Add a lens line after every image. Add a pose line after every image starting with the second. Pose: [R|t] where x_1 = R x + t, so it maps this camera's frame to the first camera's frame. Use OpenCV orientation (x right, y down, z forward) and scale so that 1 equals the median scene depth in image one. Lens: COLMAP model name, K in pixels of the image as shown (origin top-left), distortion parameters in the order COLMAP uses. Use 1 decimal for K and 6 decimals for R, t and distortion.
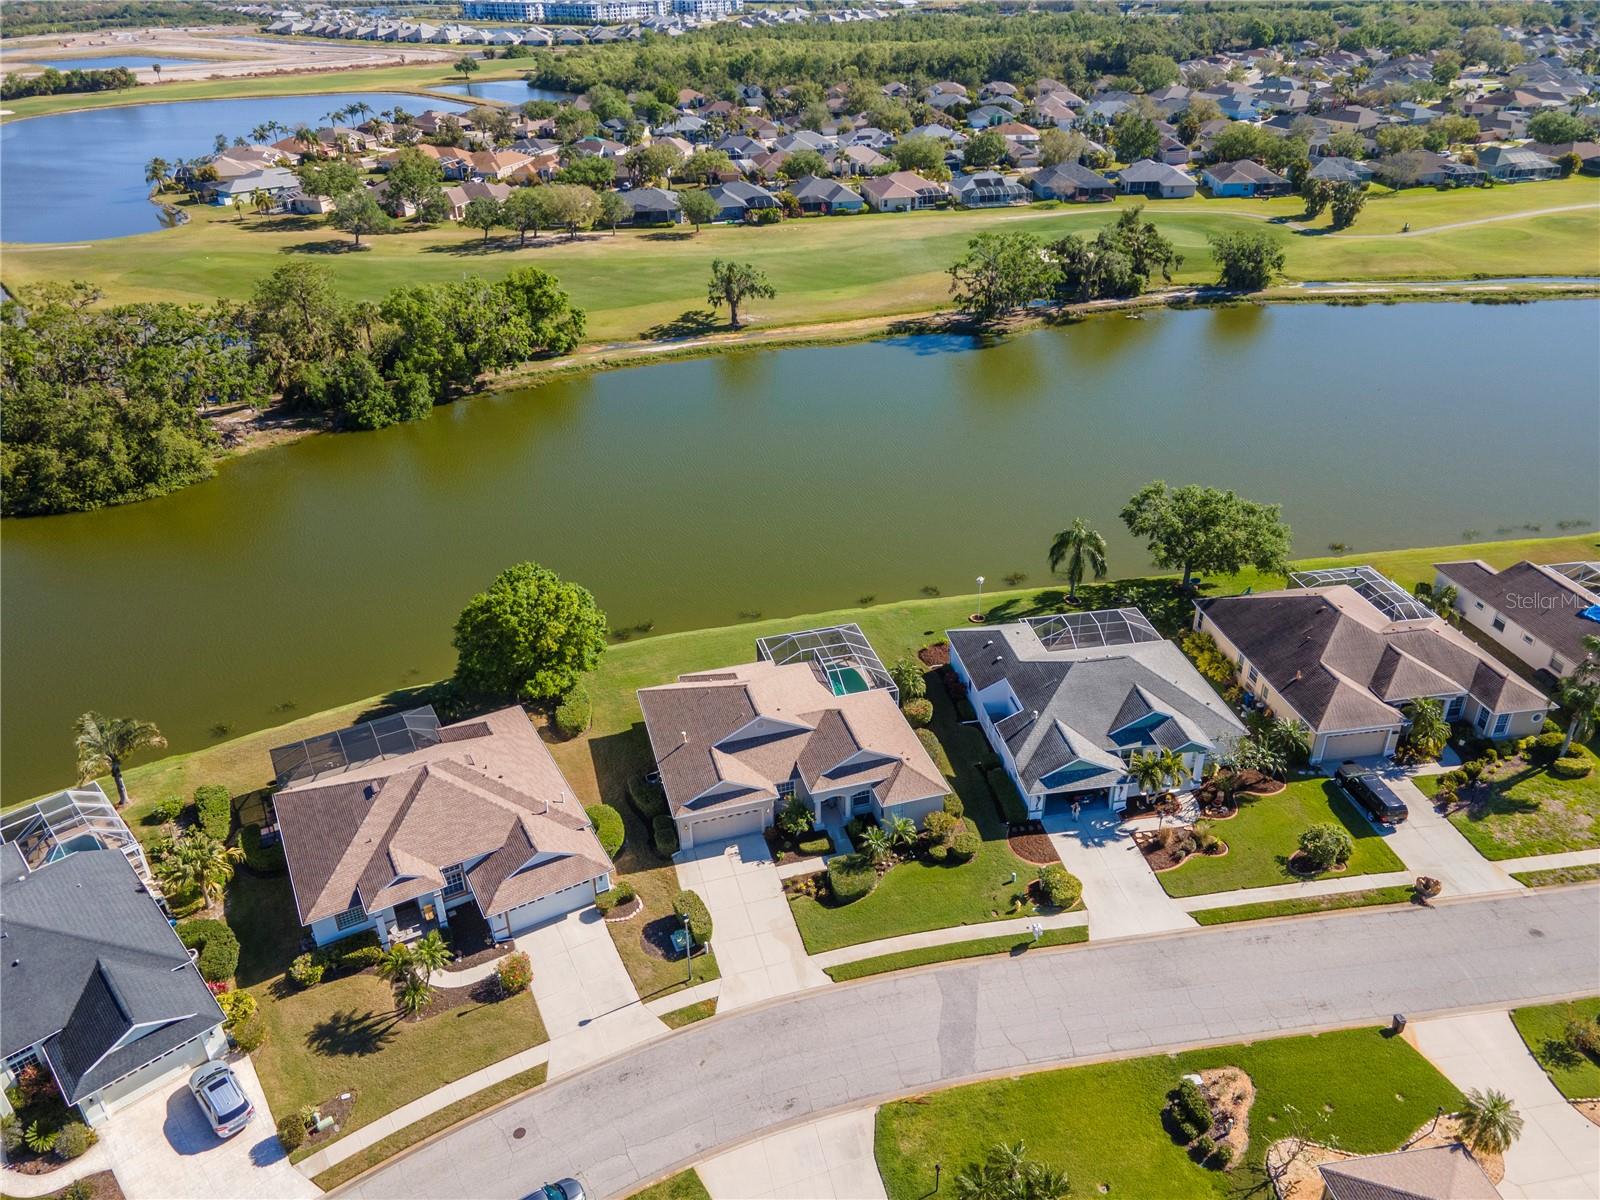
lens RADIAL K [[1150.7, 0, 803.7], [0, 1150.7, 598.3], [0, 0, 1]] dist [0.035628, 0.028992]
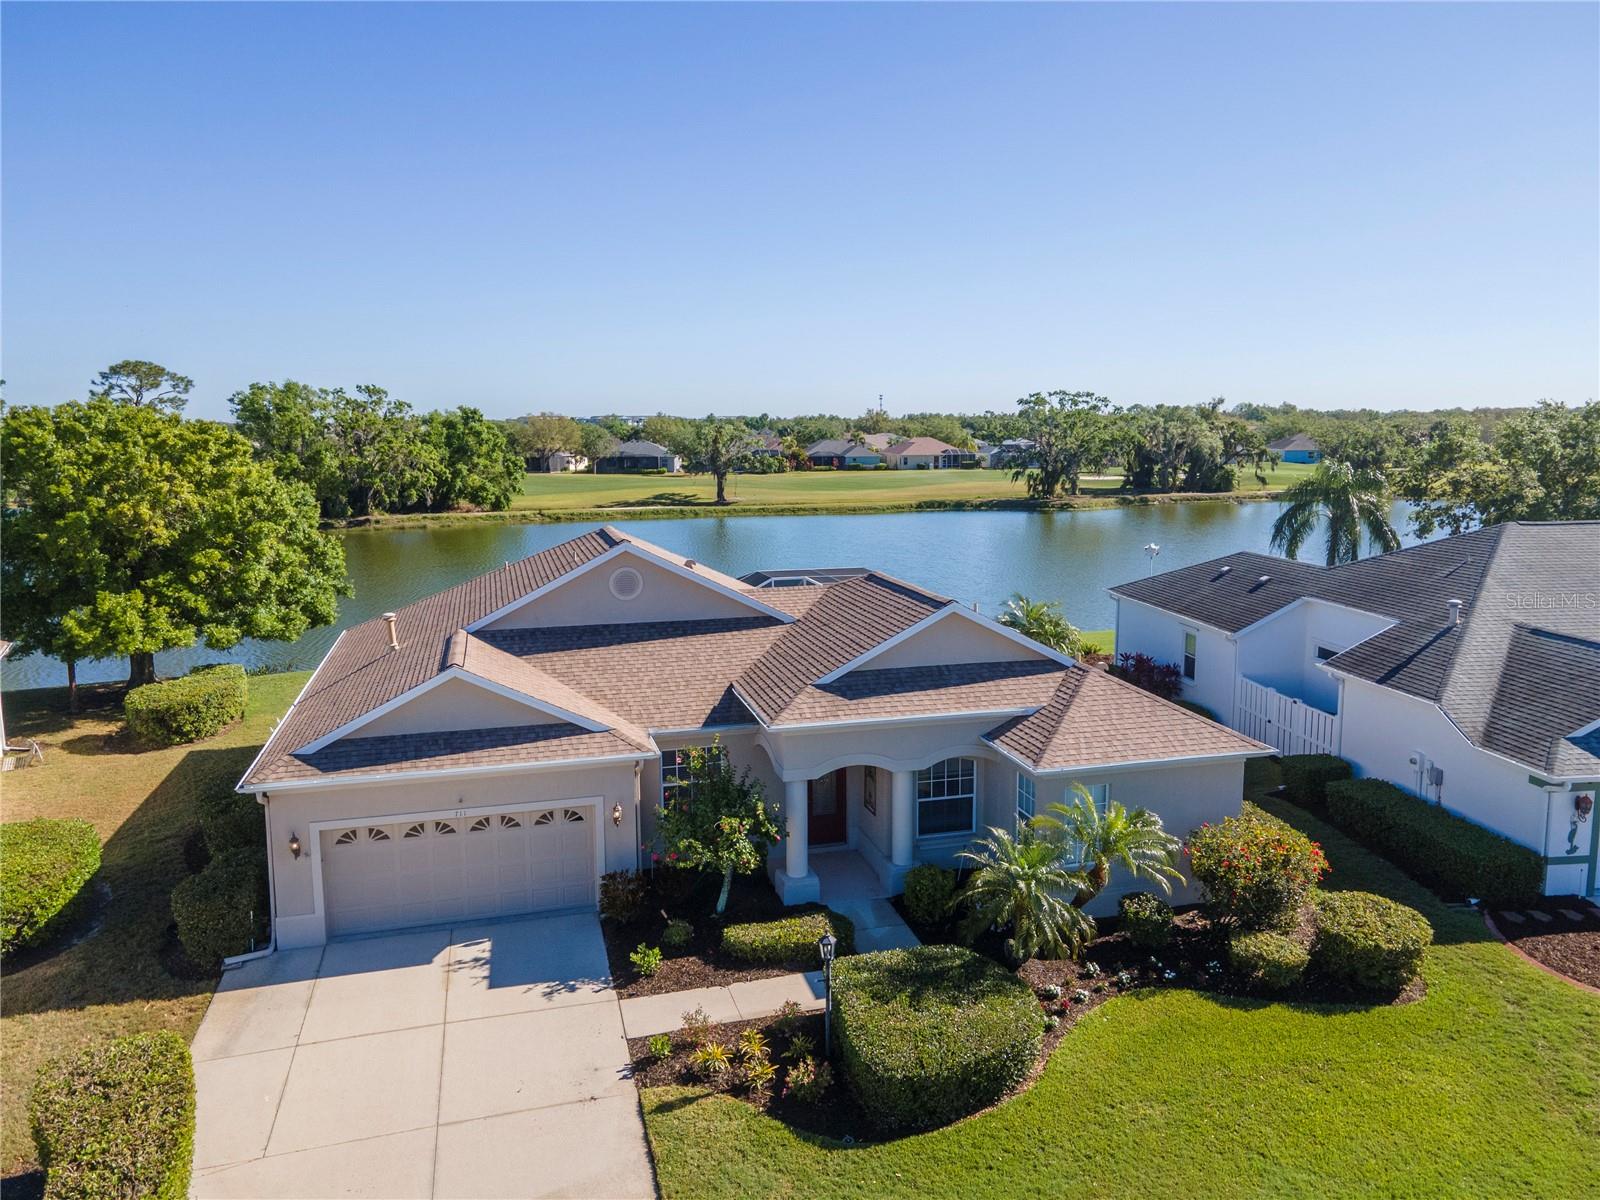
lens RADIAL K [[1150.7, 0, 809.5], [0, 1150.7, 602.7], [0, 0, 1]] dist [0.035628, 0.028992]
pose [[0.999802, 0.018878, -0.006337, 0.008000], [-0.019905, 0.938364, -0.345076, 0.114629], [-0.000568, 0.345134, 0.938553, 0.355148]]
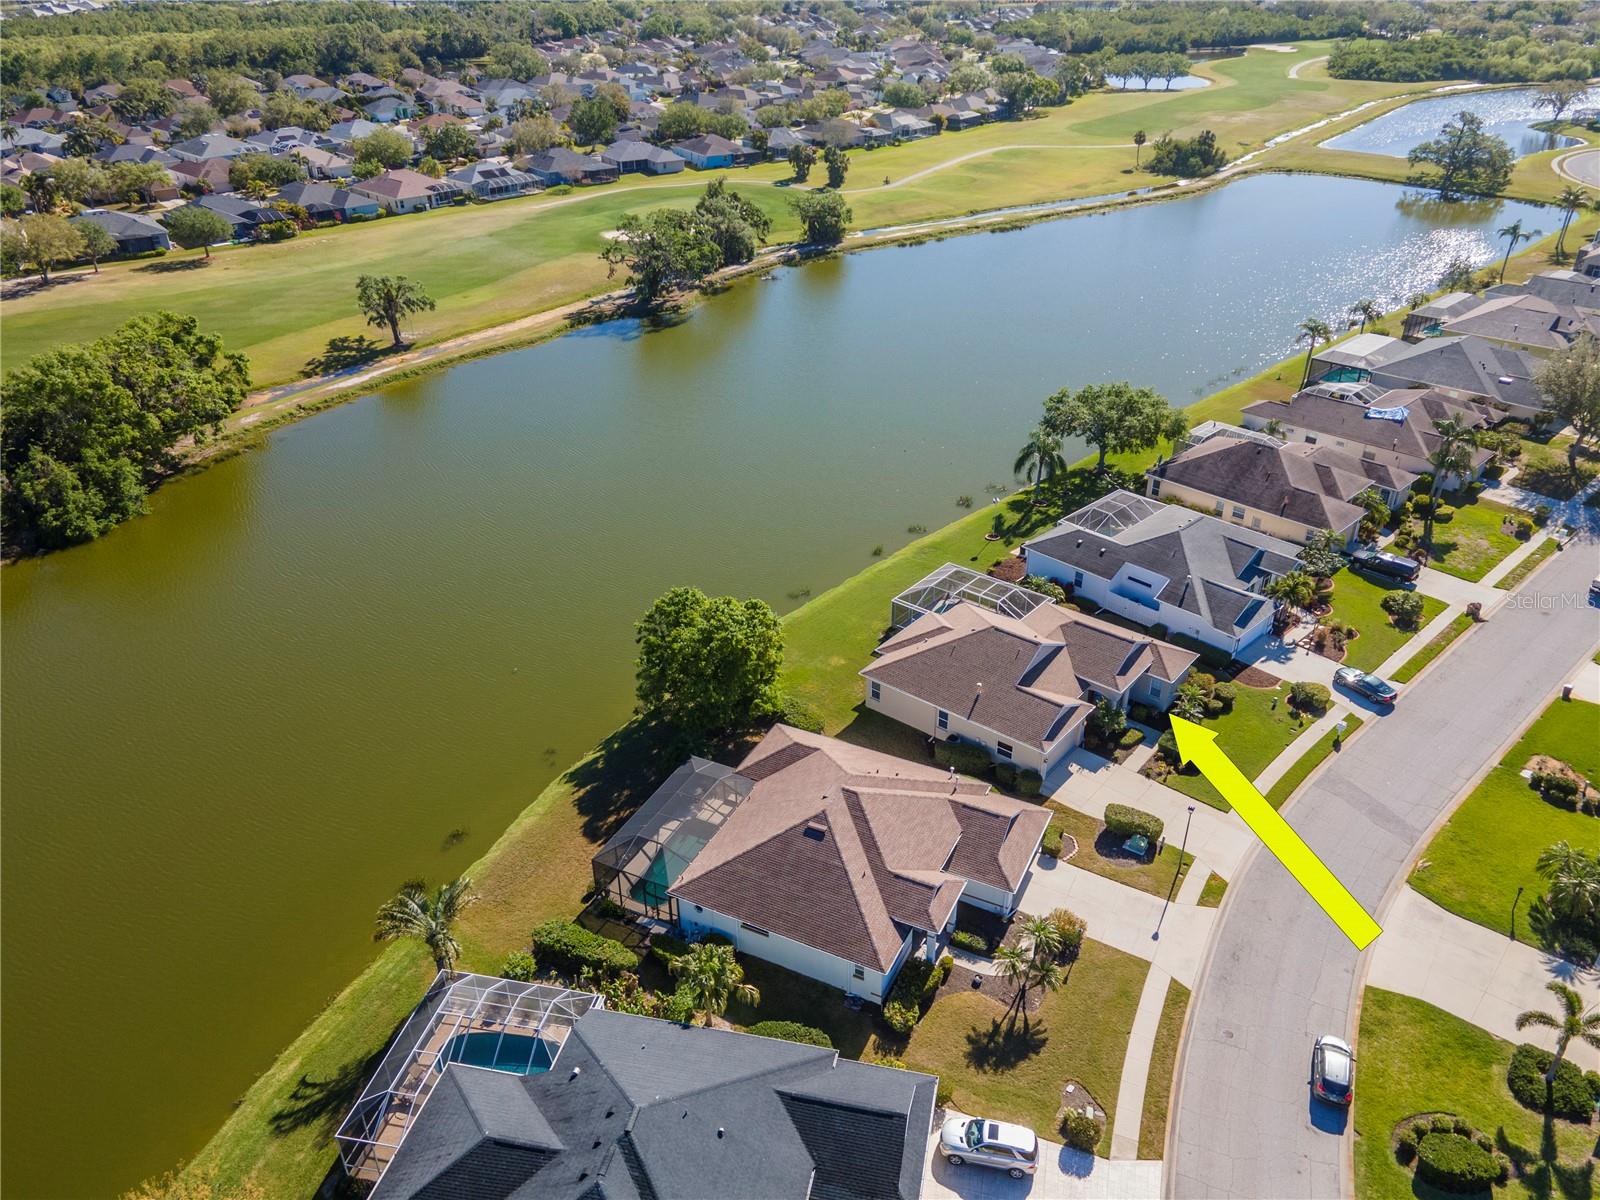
lens RADIAL K [[1150.7, 0, 794.6], [0, 1150.7, 603.3], [0, 0, 1]] dist [0.035628, 0.028992]
pose [[0.824951, -0.275723, 0.493390, -0.372285], [0.271857, 0.958896, 0.081317, -0.041069], [-0.495530, 0.067049, 0.865999, 0.096137]]
